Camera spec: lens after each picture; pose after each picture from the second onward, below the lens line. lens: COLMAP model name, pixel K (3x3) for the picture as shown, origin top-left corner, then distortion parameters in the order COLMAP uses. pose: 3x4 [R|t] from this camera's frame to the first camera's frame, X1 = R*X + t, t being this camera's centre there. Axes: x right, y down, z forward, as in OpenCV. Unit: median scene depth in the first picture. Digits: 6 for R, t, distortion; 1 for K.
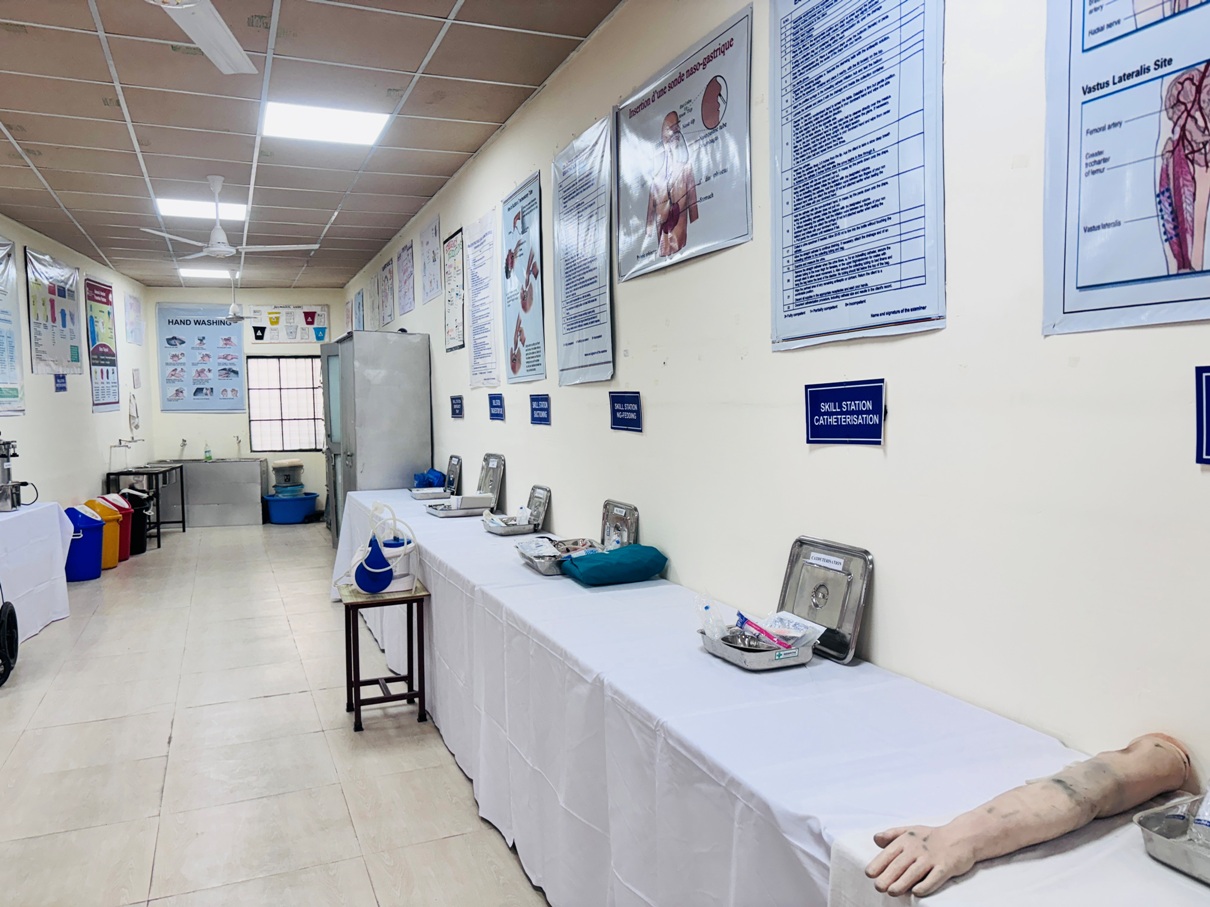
lens RADIAL K [[911.1, 0, 601.0], [0, 911.1, 457.6], [0, 0, 1]] dist [0.051145, -0.048241]
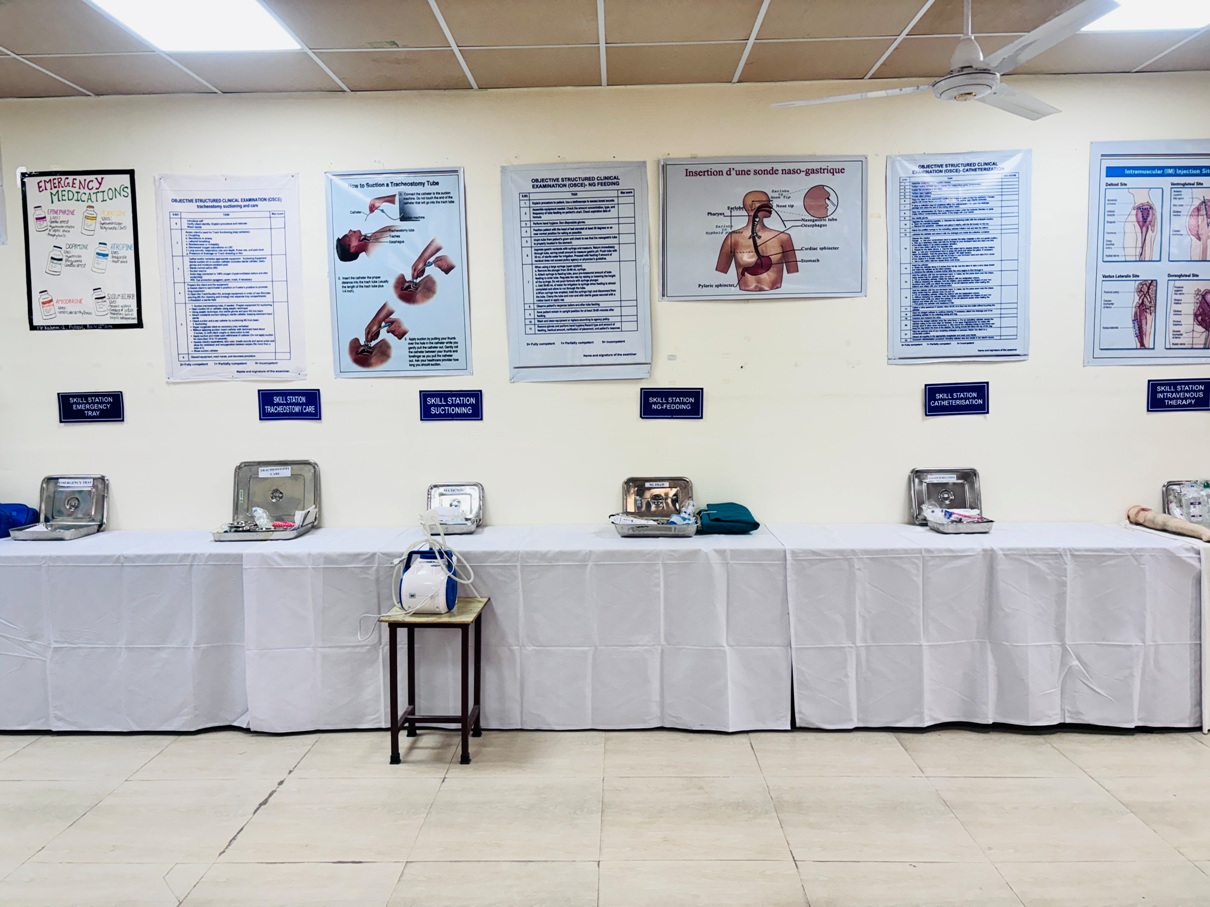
lens RADIAL K [[911.1, 0, 614.9], [0, 911.1, 452.6], [0, 0, 1]] dist [0.051145, -0.048241]
pose [[0.407442, -0.064415, 0.910956, -1.827462], [0.064303, 0.997057, 0.041743, -0.063808], [-0.910964, 0.041569, 0.410385, 0.875628]]
